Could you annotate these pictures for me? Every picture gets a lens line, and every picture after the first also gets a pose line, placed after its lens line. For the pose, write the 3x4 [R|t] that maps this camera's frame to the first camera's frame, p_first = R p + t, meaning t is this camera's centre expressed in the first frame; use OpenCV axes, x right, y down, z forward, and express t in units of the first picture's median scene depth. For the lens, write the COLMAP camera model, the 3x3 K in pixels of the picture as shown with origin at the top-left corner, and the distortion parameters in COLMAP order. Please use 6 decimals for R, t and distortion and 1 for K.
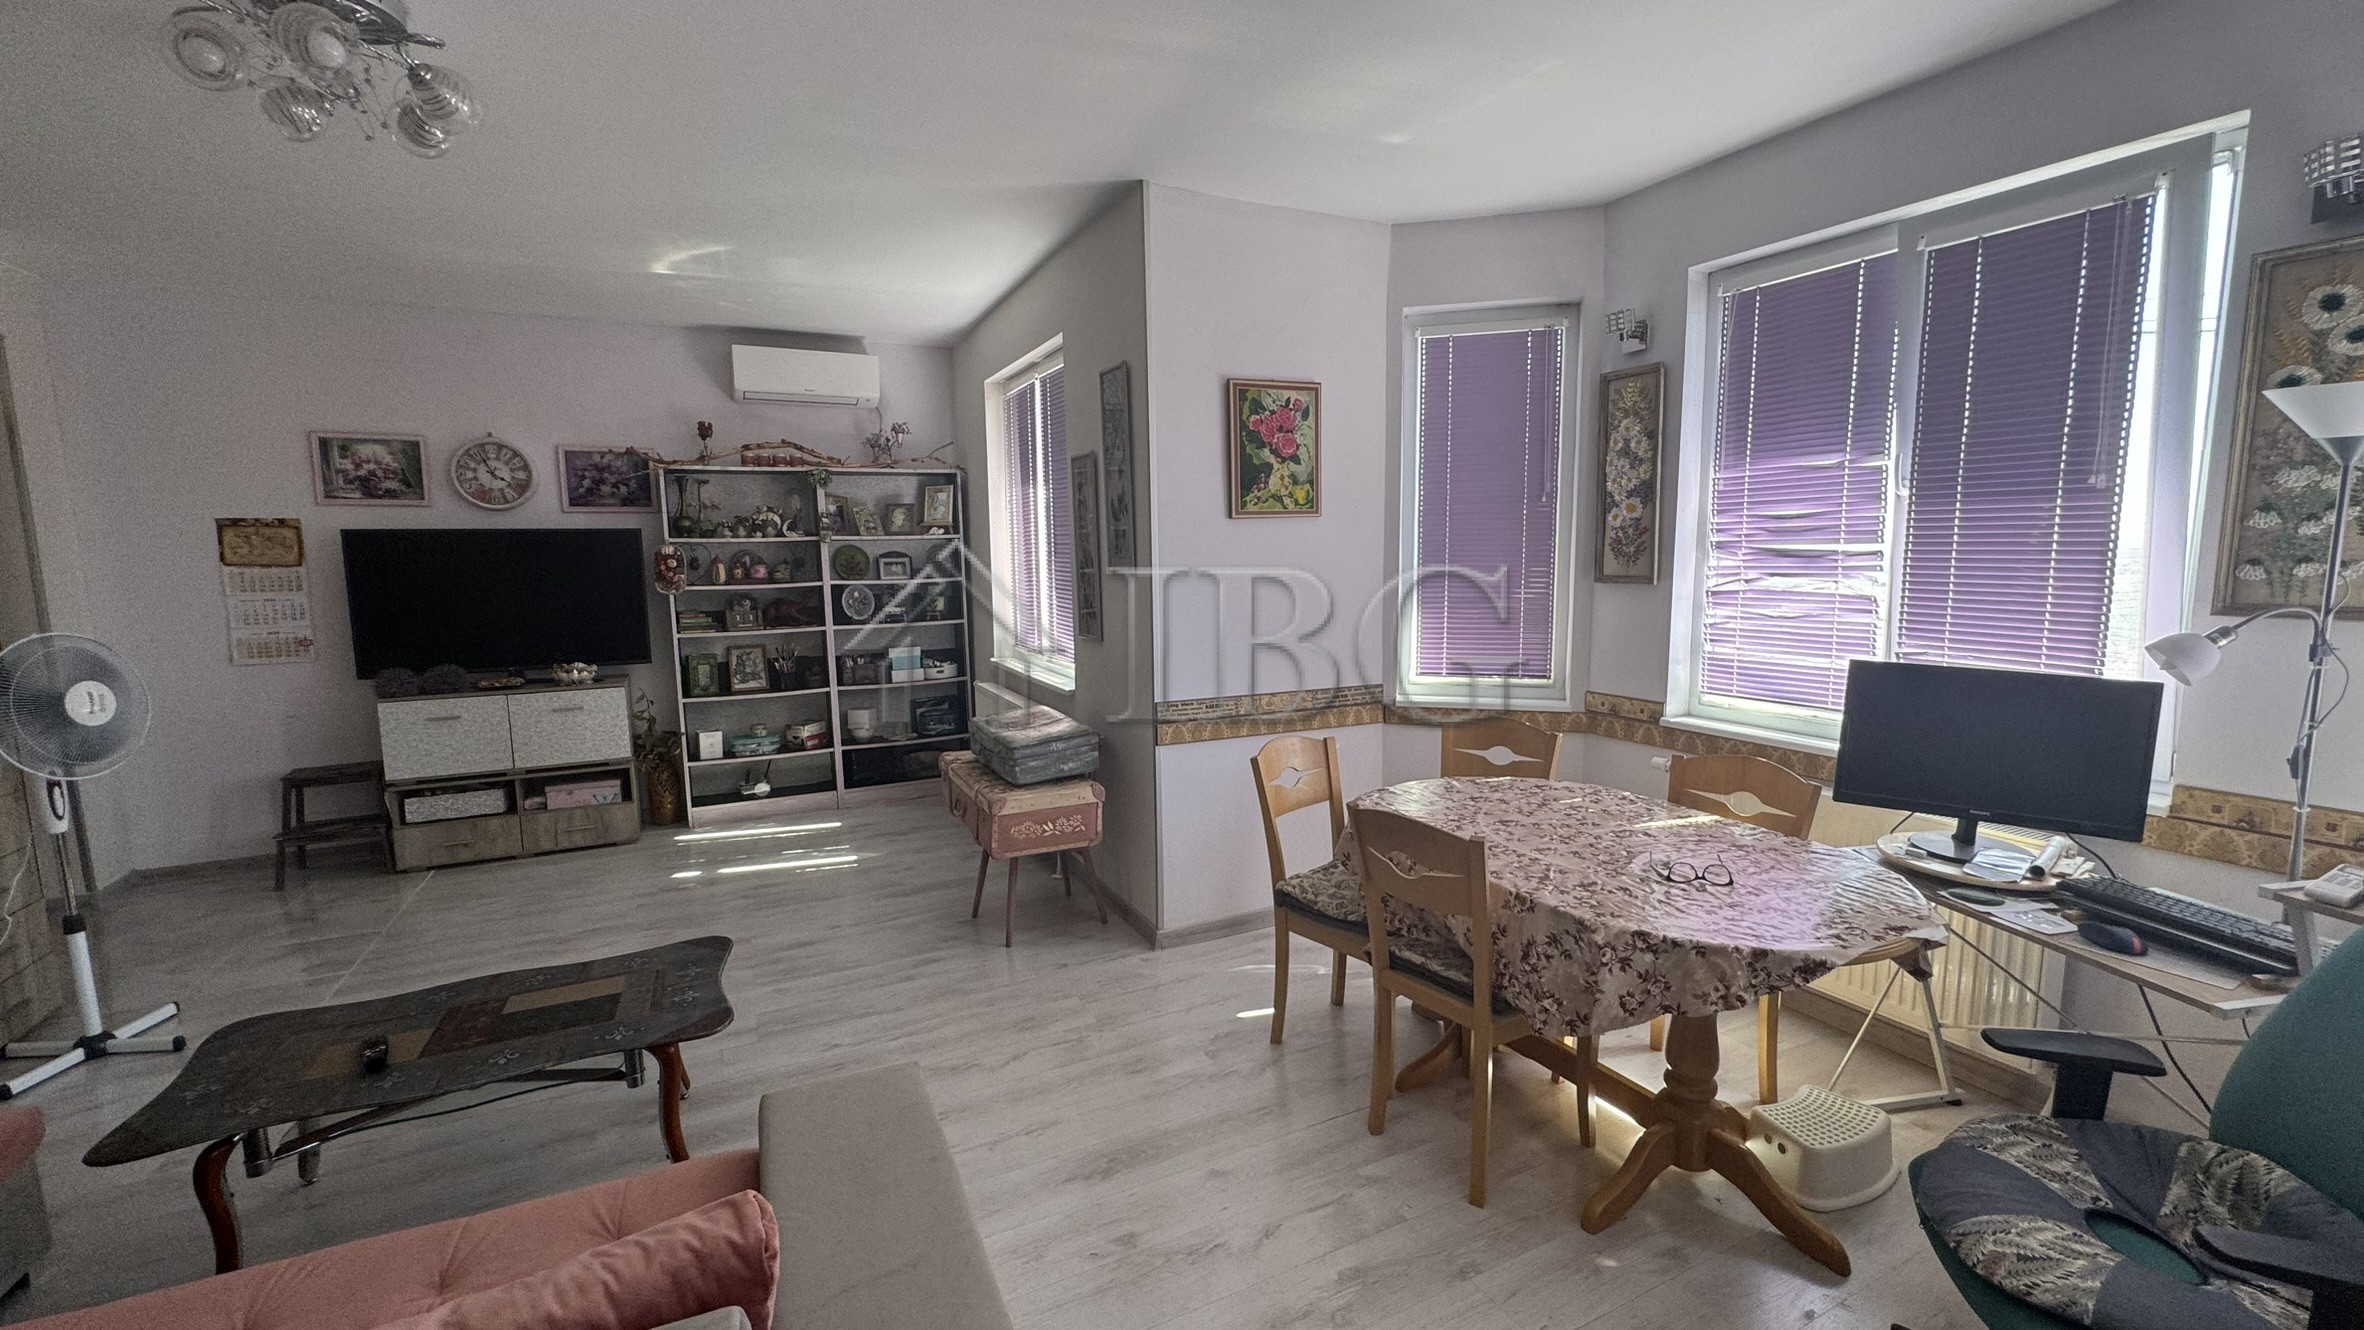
lens RADIAL K [[949.7, 0, 1183.4], [0, 949.7, 663.9], [0, 0, 1]] dist [-0.003550, 0.000331]
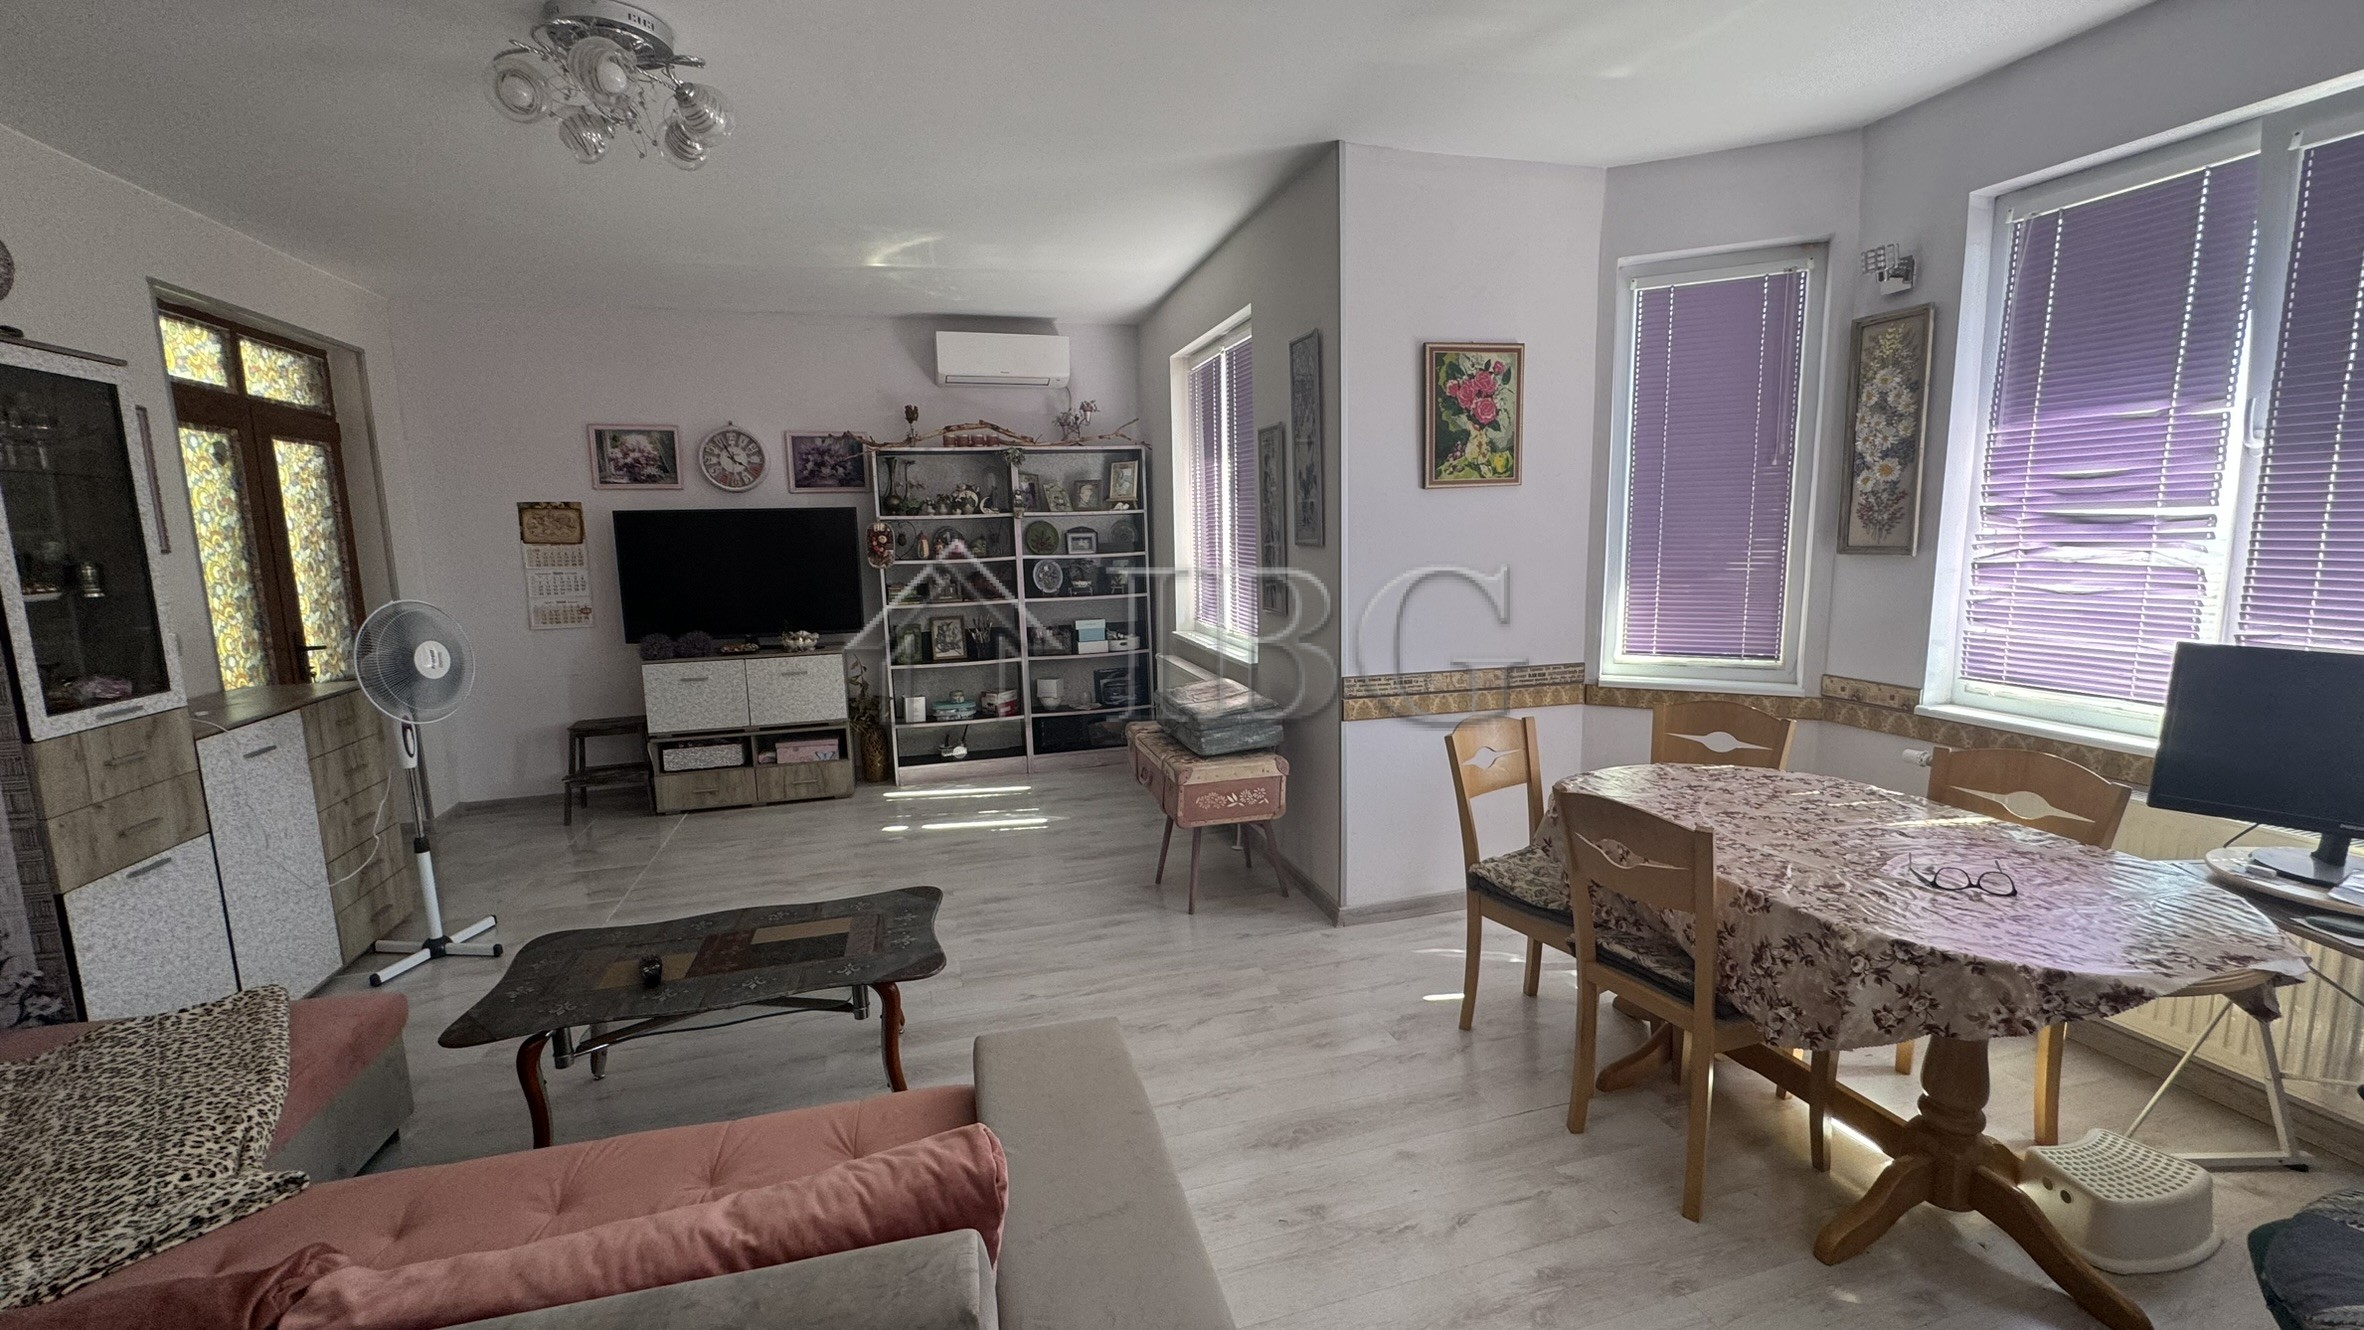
lens RADIAL K [[949.7, 0, 1183.0], [0, 949.7, 663.4], [0, 0, 1]] dist [-0.003550, 0.000331]
pose [[0.983894, 0.017255, -0.177918, -0.016756], [-0.012803, 0.999576, 0.026140, 0.002544], [0.178293, -0.023441, 0.983698, 0.001459]]
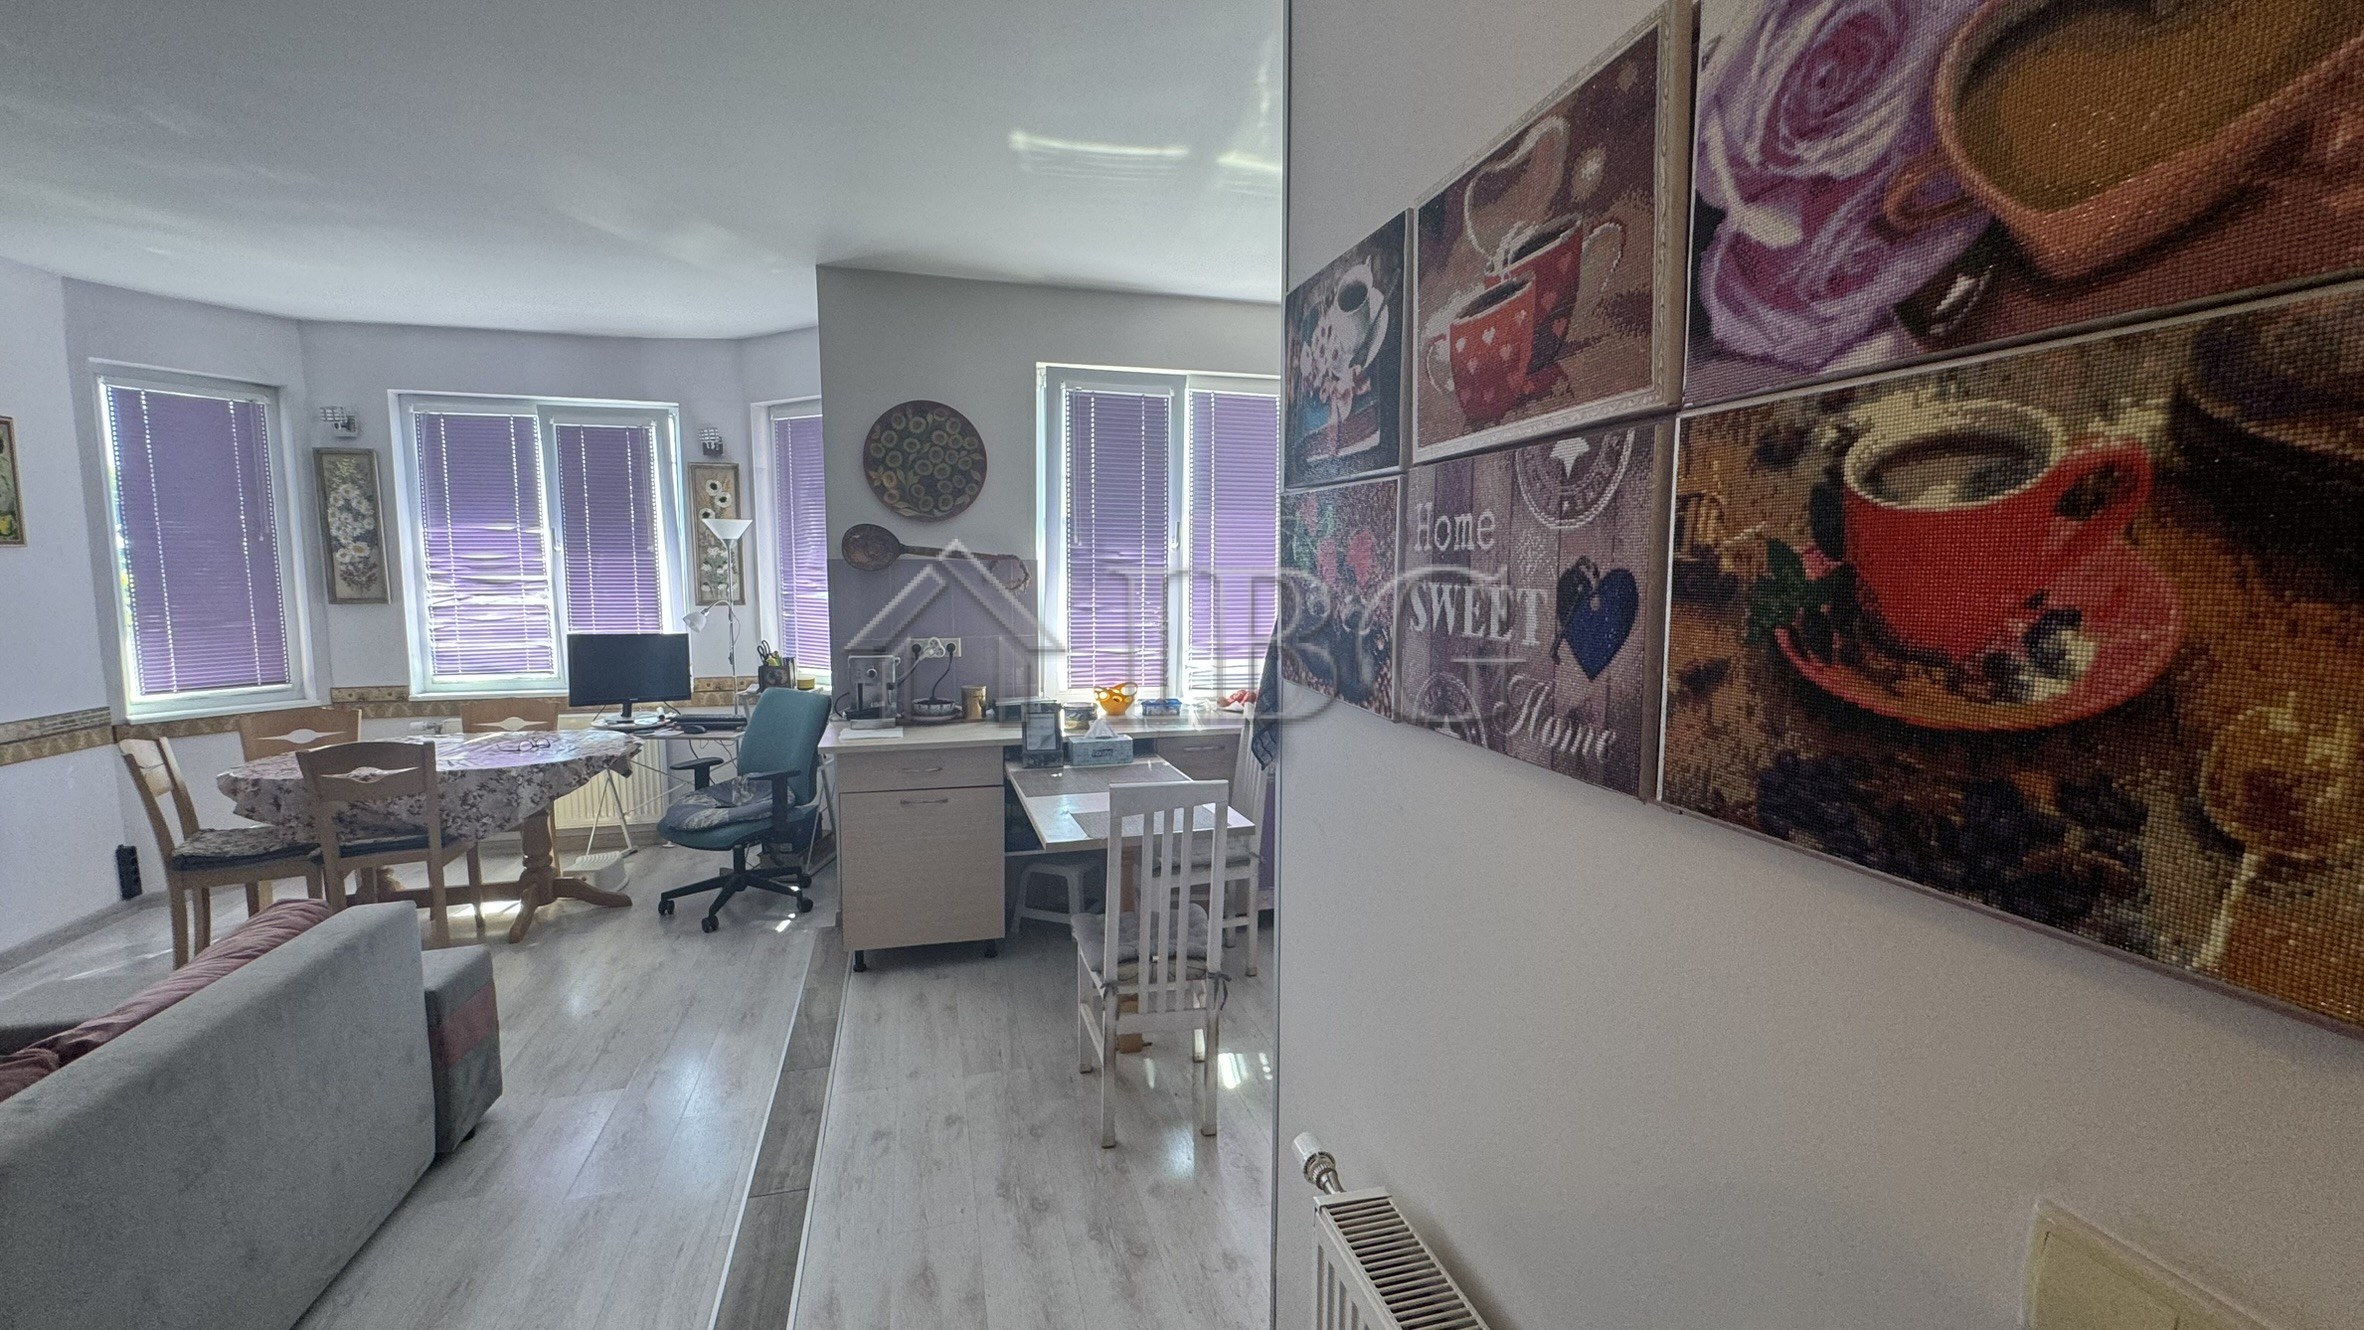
lens RADIAL K [[949.7, 0, 1185.9], [0, 949.7, 664.7], [0, 0, 1]] dist [-0.003550, 0.000331]
pose [[0.190081, -0.087209, 0.977887, -0.655698], [0.117984, 0.990857, 0.065432, 0.053380], [-0.974653, 0.102937, 0.198633, -0.426916]]
